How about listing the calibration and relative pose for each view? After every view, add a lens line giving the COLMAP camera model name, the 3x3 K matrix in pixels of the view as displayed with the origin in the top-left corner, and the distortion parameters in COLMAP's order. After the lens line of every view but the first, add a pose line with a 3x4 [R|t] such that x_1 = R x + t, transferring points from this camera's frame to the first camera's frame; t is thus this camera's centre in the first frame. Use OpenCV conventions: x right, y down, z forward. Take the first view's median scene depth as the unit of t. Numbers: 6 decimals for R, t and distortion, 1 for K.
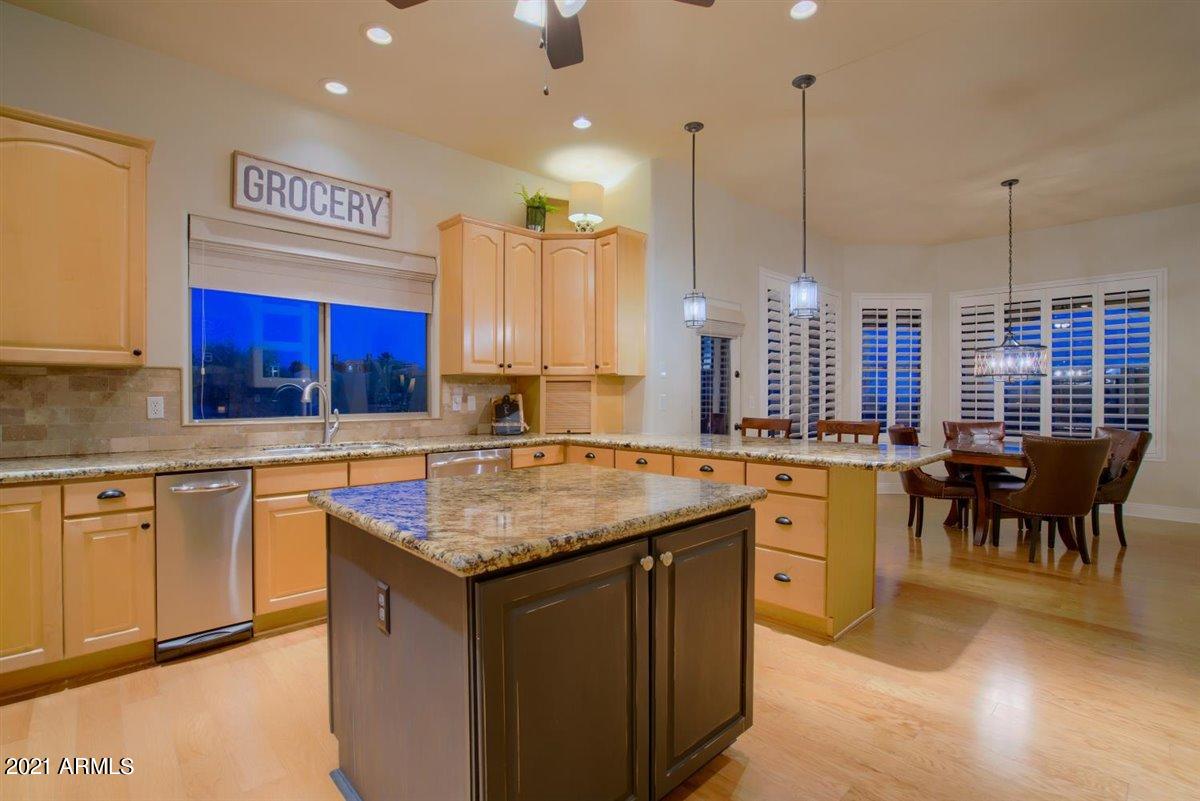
lens RADIAL K [[566.3, 0, 603.1], [0, 566.3, 396.3], [0, 0, 1]] dist [-0.055714, 0.024273]
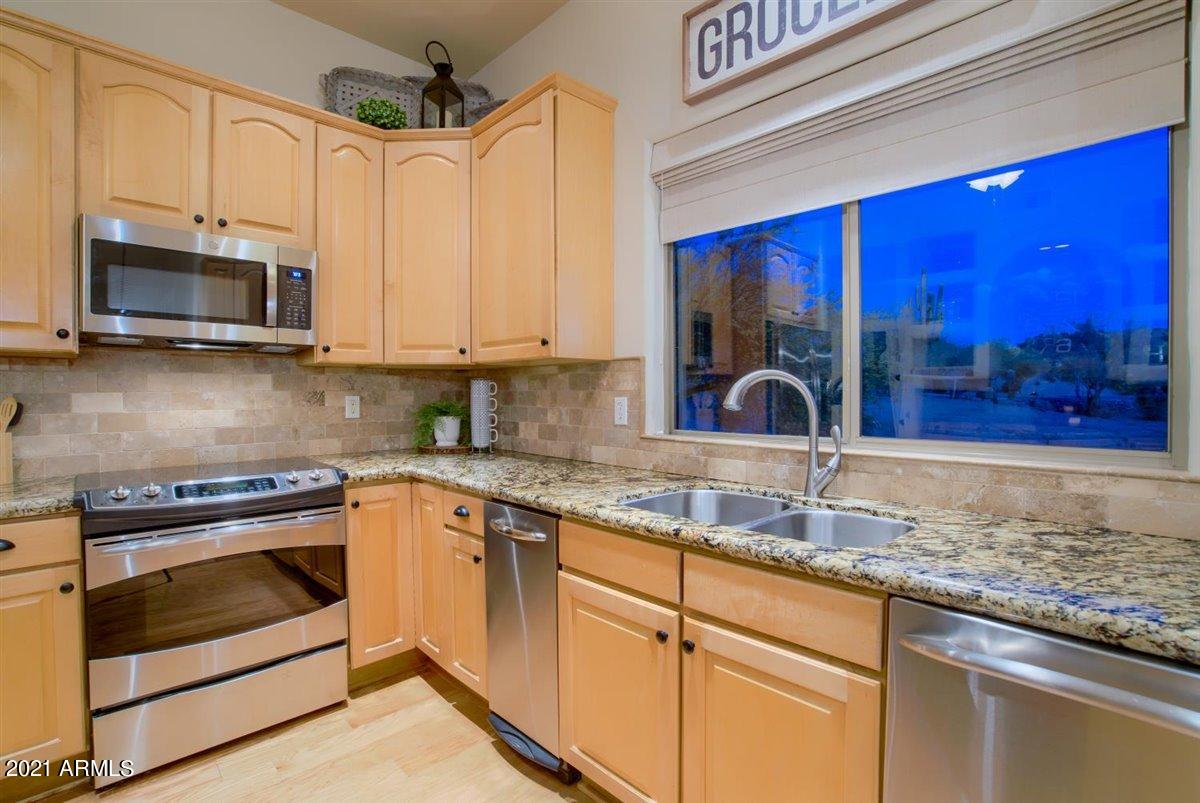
lens RADIAL K [[566.3, 0, 603.1], [0, 566.3, 397.3], [0, 0, 1]] dist [-0.055714, 0.024273]
pose [[-0.005134, 0.008703, -0.999949, -0.015427], [-0.003842, 0.999955, 0.008723, -0.004836], [0.999979, 0.003886, -0.005100, 0.870230]]
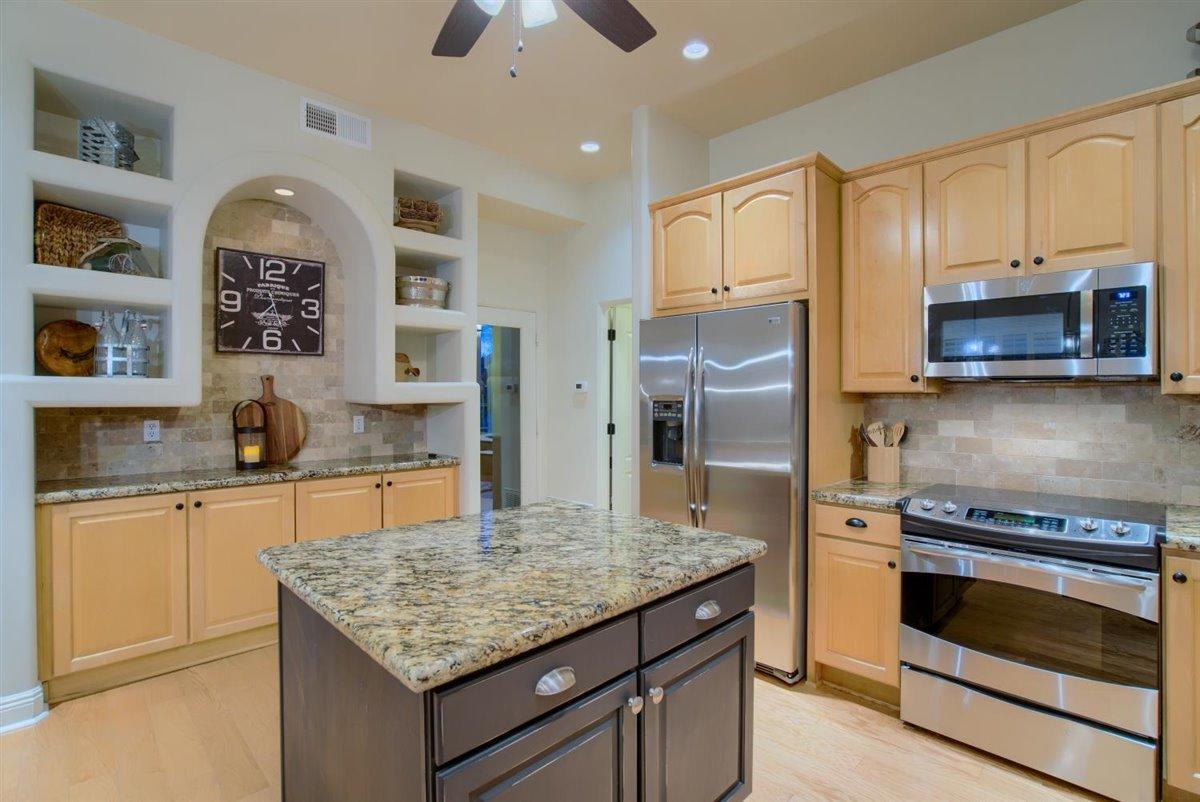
lens RADIAL K [[566.3, 0, 603.1], [0, 566.3, 396.8], [0, 0, 1]] dist [-0.055714, 0.024273]
pose [[-0.999865, -0.000023, -0.016447, -0.109999], [-0.000243, 0.999911, 0.013338, -0.040163], [0.016445, 0.013340, -0.999776, 1.041804]]
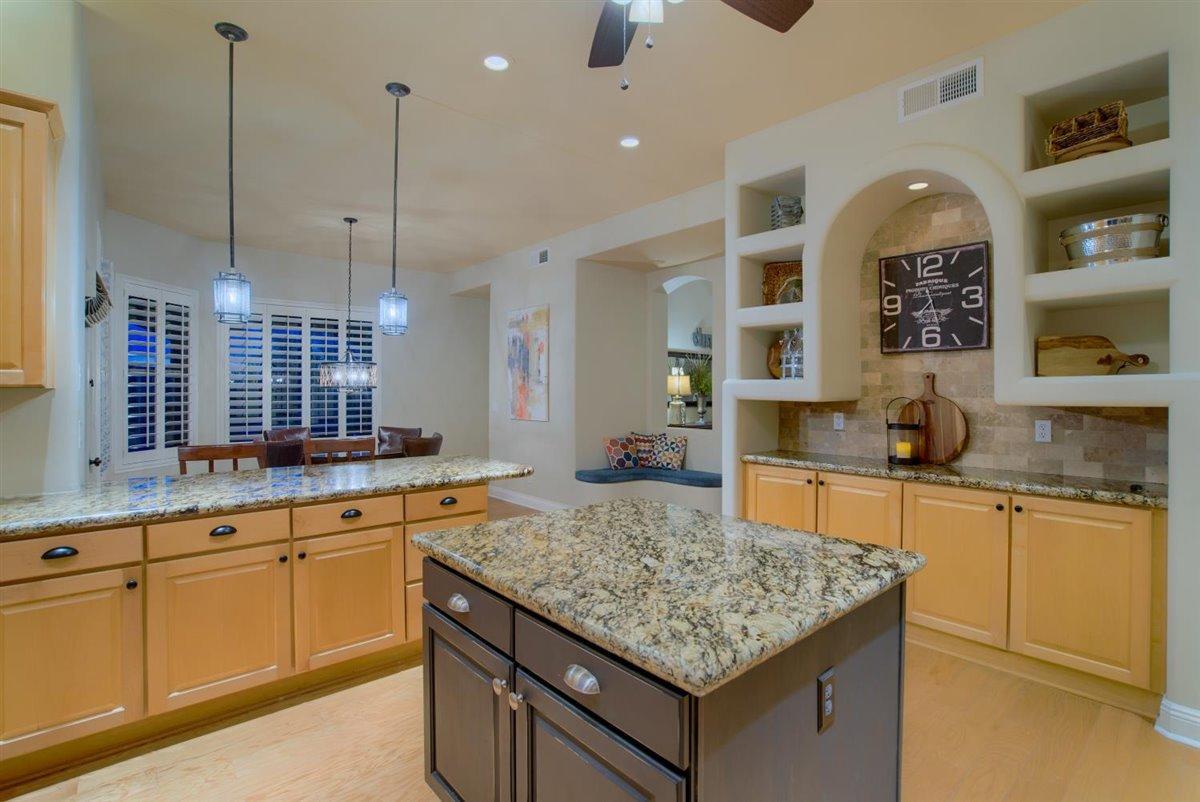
lens RADIAL K [[566.3, 0, 603.1], [0, 566.3, 396.8], [0, 0, 1]] dist [-0.055714, 0.024273]
pose [[0.053667, -0.010683, 0.998502, -0.529954], [0.005389, 0.999931, 0.010409, -0.036743], [-0.998544, 0.004822, 0.053721, 0.570477]]
